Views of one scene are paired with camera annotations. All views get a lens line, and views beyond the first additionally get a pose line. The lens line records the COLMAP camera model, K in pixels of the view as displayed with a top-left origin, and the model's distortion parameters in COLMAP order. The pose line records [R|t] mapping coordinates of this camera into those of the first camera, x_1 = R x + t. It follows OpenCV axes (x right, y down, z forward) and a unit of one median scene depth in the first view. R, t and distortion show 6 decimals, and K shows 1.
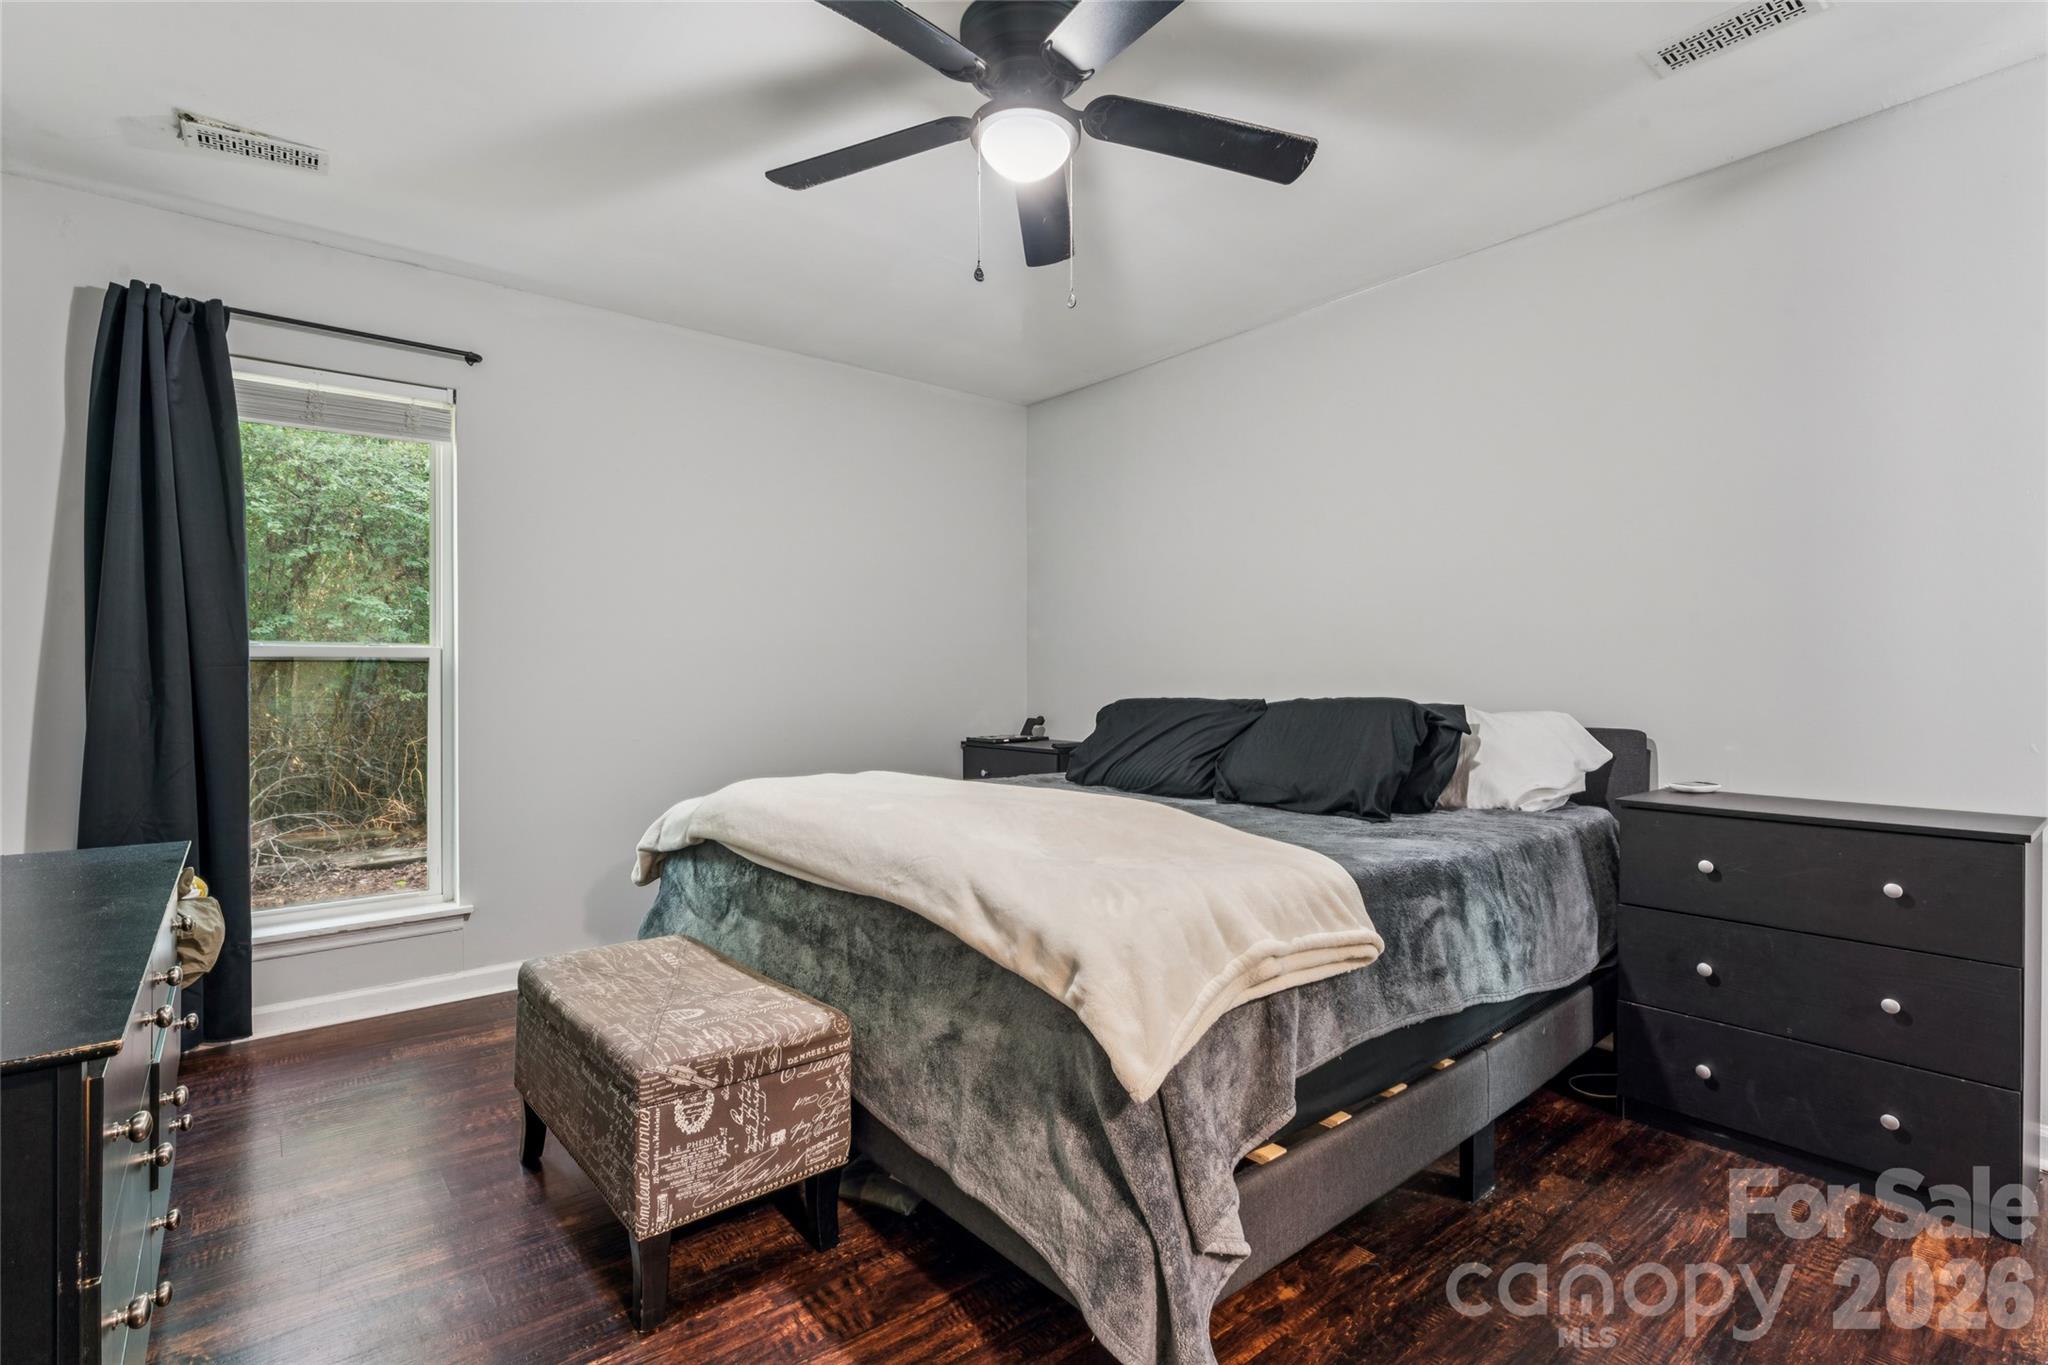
lens RADIAL K [[955.3, 0, 1026.9], [0, 955.3, 678.0], [0, 0, 1]] dist [0.003405, -0.000774]
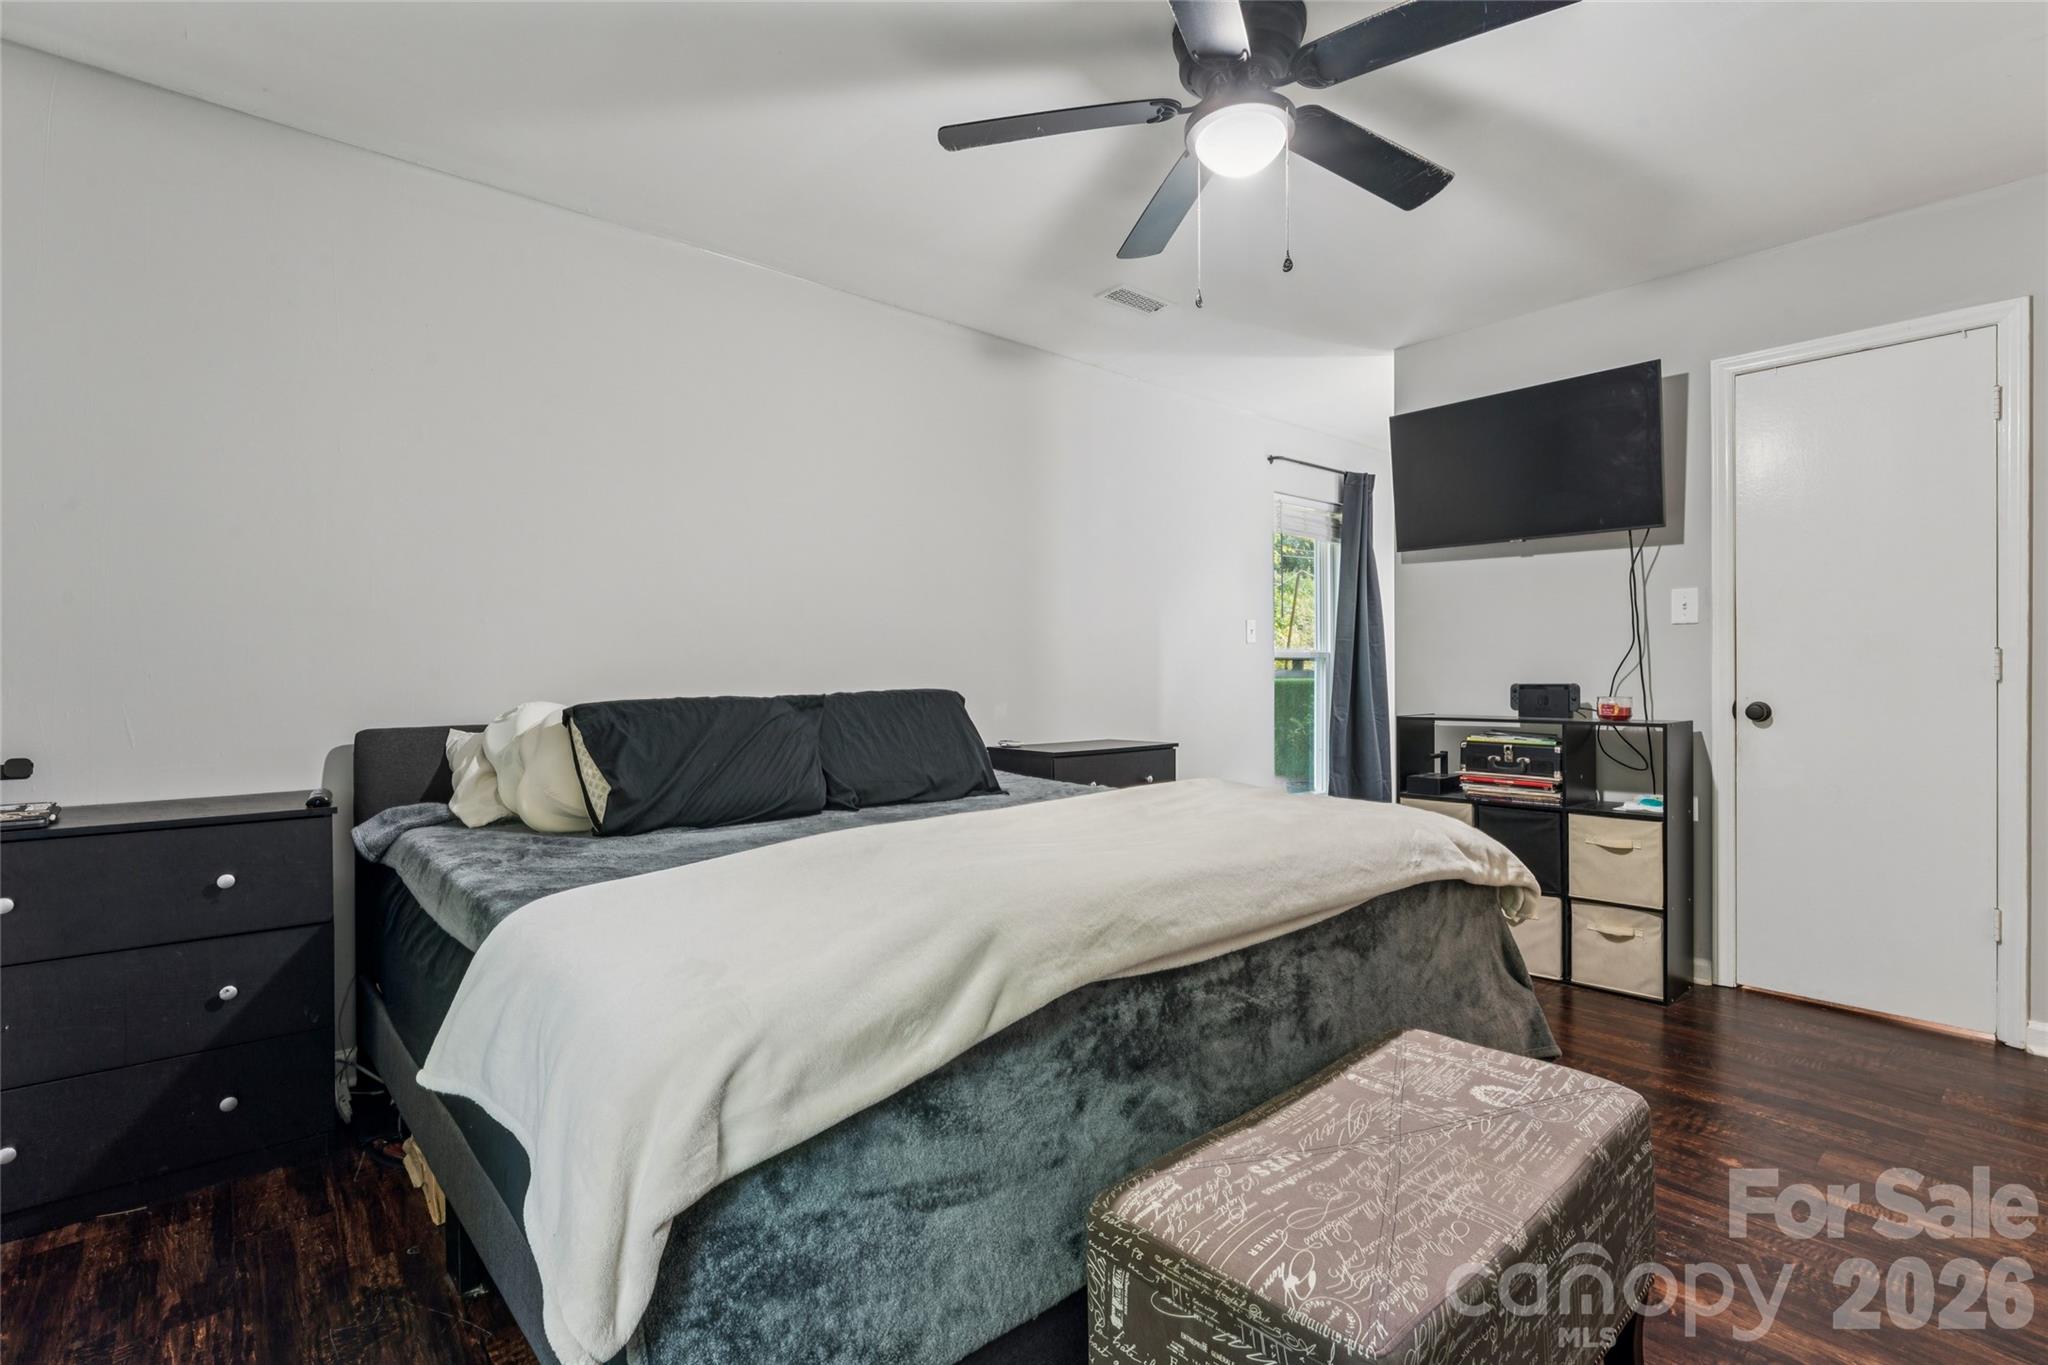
lens RADIAL K [[955.3, 0, 1024.4], [0, 955.3, 678.0], [0, 0, 1]] dist [0.003405, -0.000774]
pose [[-0.031370, -0.005407, 0.999493, -0.694735], [0.003263, 0.999979, 0.005512, 0.002100], [-0.999502, 0.003435, -0.031352, 0.869339]]
